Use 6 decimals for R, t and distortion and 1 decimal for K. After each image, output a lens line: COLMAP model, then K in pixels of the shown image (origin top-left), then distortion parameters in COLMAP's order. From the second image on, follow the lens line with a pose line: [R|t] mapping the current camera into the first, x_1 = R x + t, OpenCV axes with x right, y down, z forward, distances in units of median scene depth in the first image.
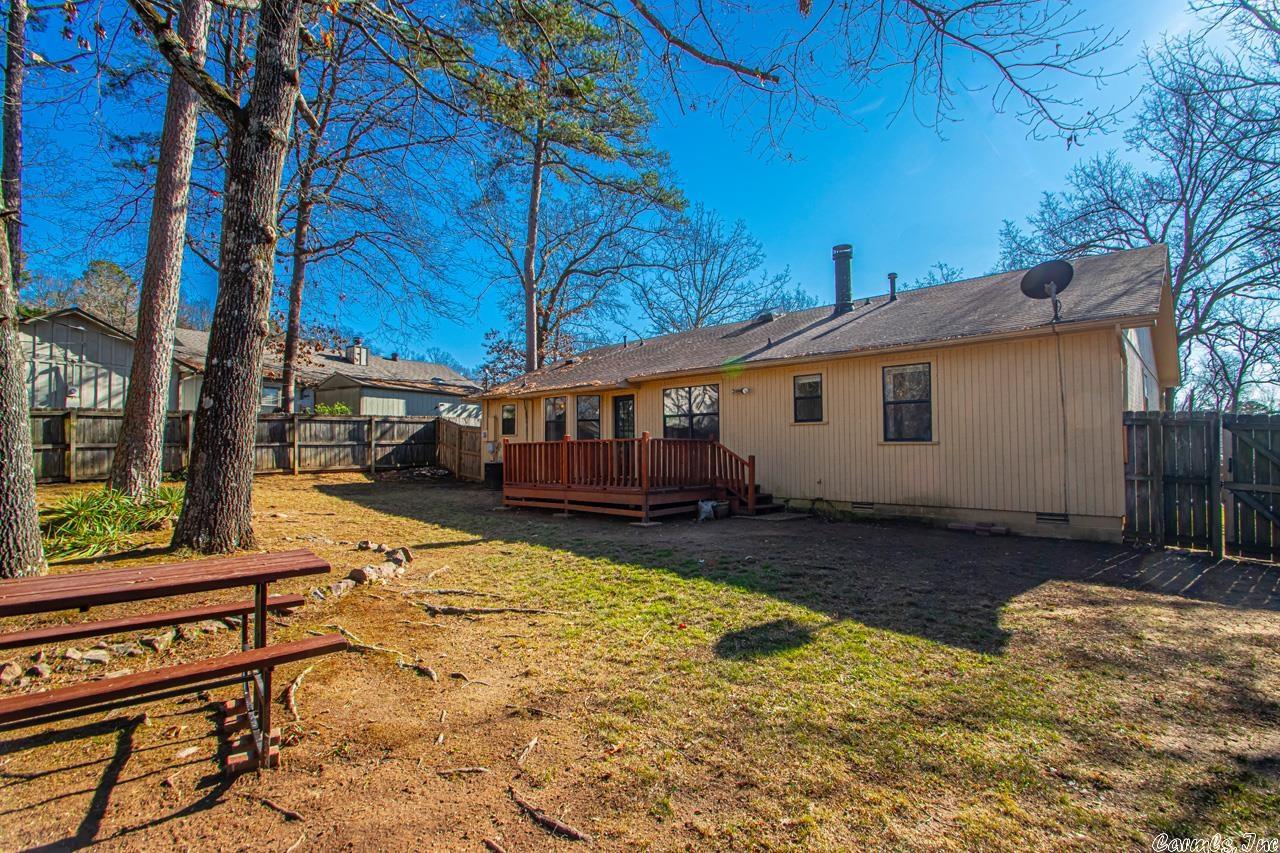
lens RADIAL K [[596.3, 0, 648.8], [0, 596.3, 426.3], [0, 0, 1]] dist [0.011511, -0.011579]
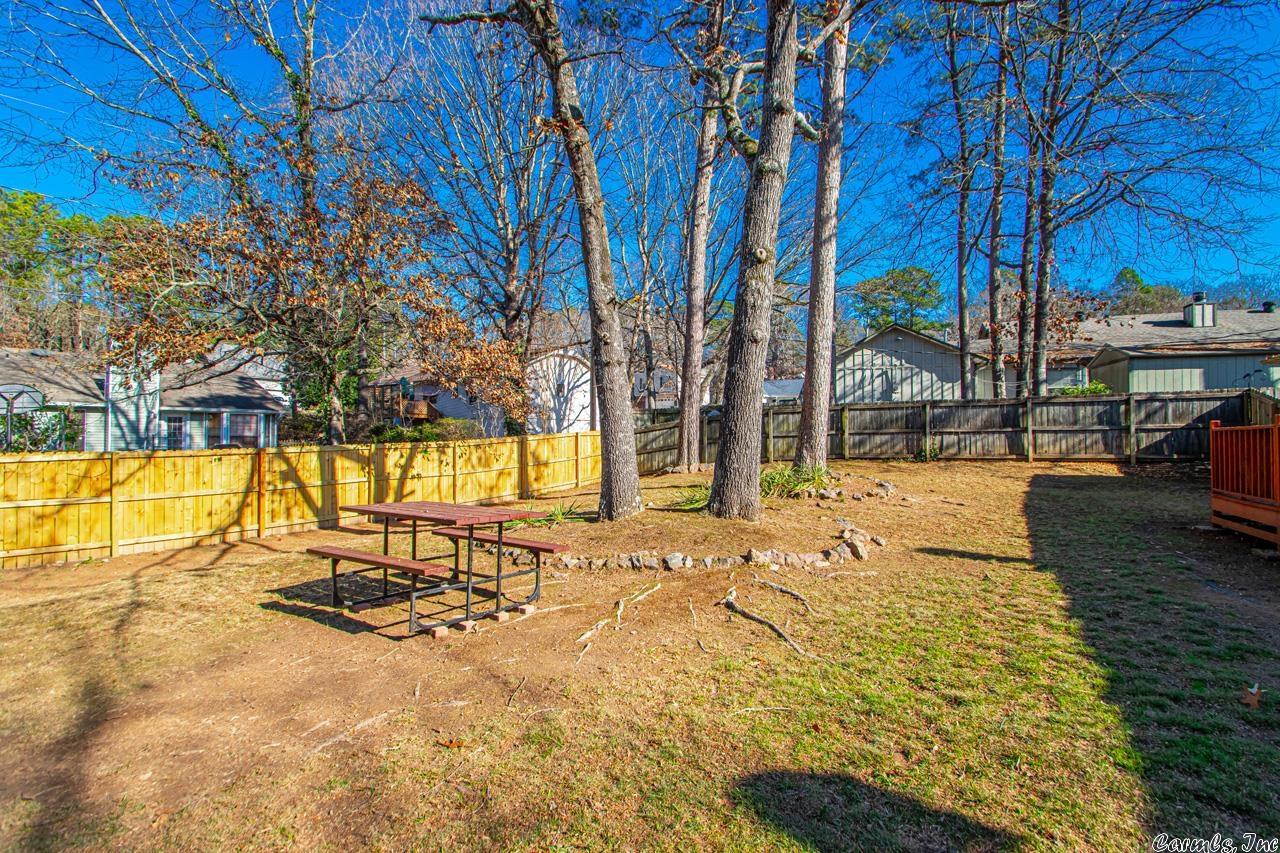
lens RADIAL K [[591.2, 0, 647.8], [0, 591.2, 434.0], [0, 0, 1]] dist [0.029071, -0.029730]
pose [[0.253754, 0.004699, -0.967257, 0.158188], [0.035717, 0.999261, 0.014225, 0.002105], [0.966609, -0.038157, 0.253399, 0.172722]]
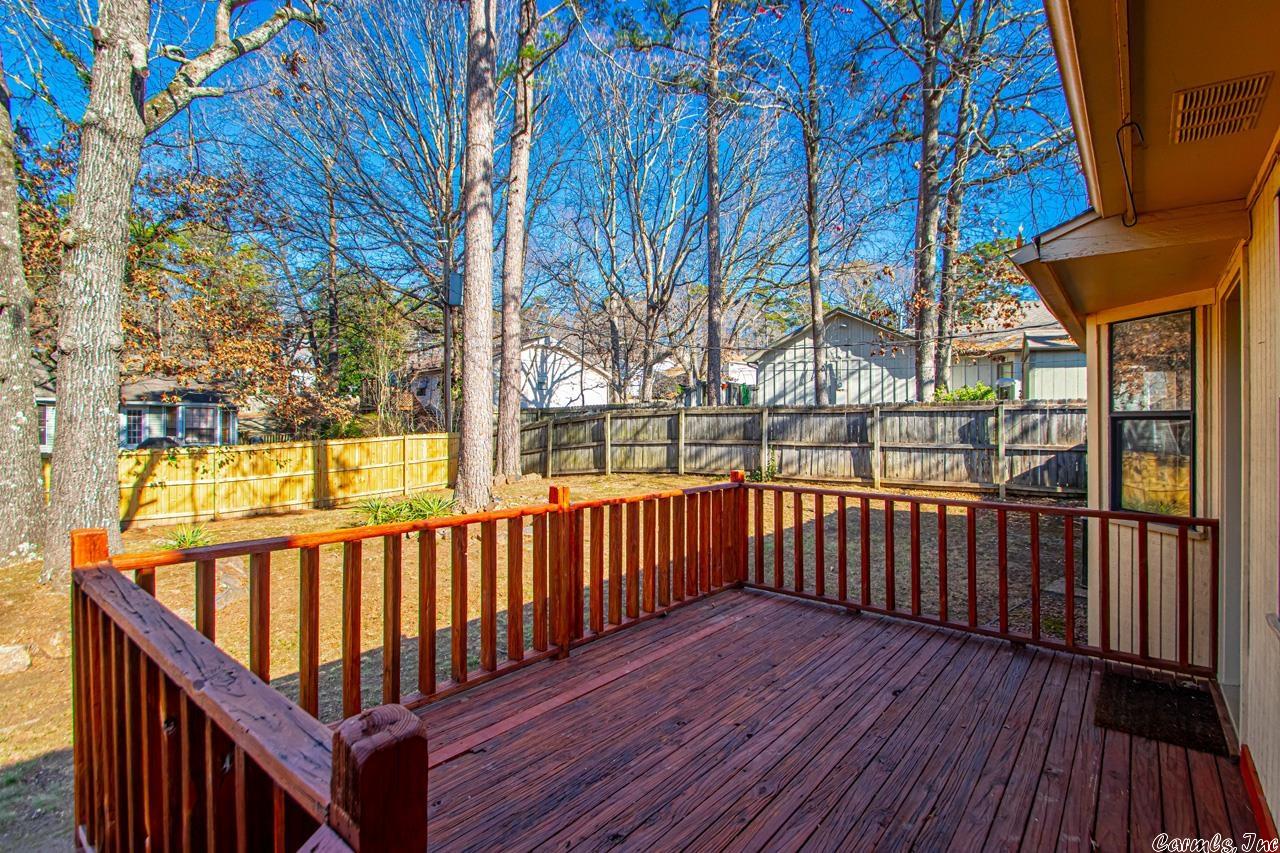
lens RADIAL K [[596.3, 0, 648.8], [0, 596.3, 426.3], [0, 0, 1]] dist [0.011511, -0.011579]
pose [[0.075716, 0.016085, -0.997000, 0.109635], [0.024697, 0.999533, 0.018001, -0.013178], [0.996824, -0.025986, 0.075283, 0.641872]]
